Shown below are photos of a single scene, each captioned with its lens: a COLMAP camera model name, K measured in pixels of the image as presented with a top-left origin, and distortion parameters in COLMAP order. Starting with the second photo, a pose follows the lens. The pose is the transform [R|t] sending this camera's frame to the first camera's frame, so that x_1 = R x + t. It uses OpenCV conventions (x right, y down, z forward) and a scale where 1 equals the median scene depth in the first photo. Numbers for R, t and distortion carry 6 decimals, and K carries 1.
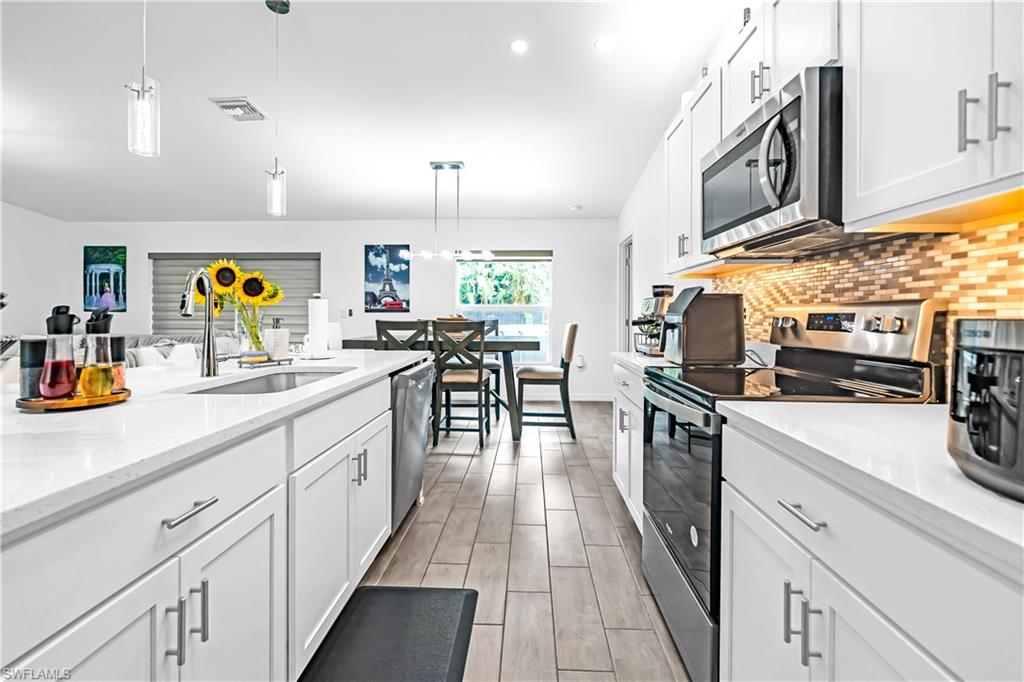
lens RADIAL K [[470.6, 0, 504.9], [0, 470.6, 317.2], [0, 0, 1]] dist [0.003583, 0.000107]
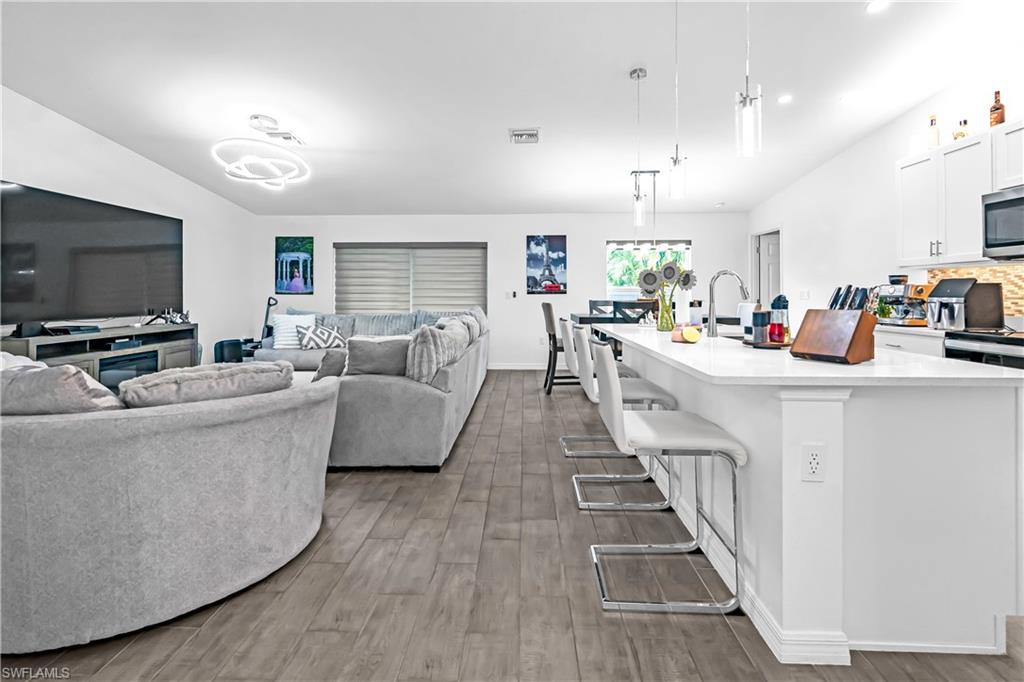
lens RADIAL K [[470.6, 0, 521.6], [0, 470.6, 291.3], [0, 0, 1]] dist [0.003583, 0.000107]
pose [[0.999962, -0.003155, 0.008123, -0.319556], [0.003251, 0.999925, -0.011796, -0.003599], [-0.008085, 0.011822, 0.999897, -0.148556]]
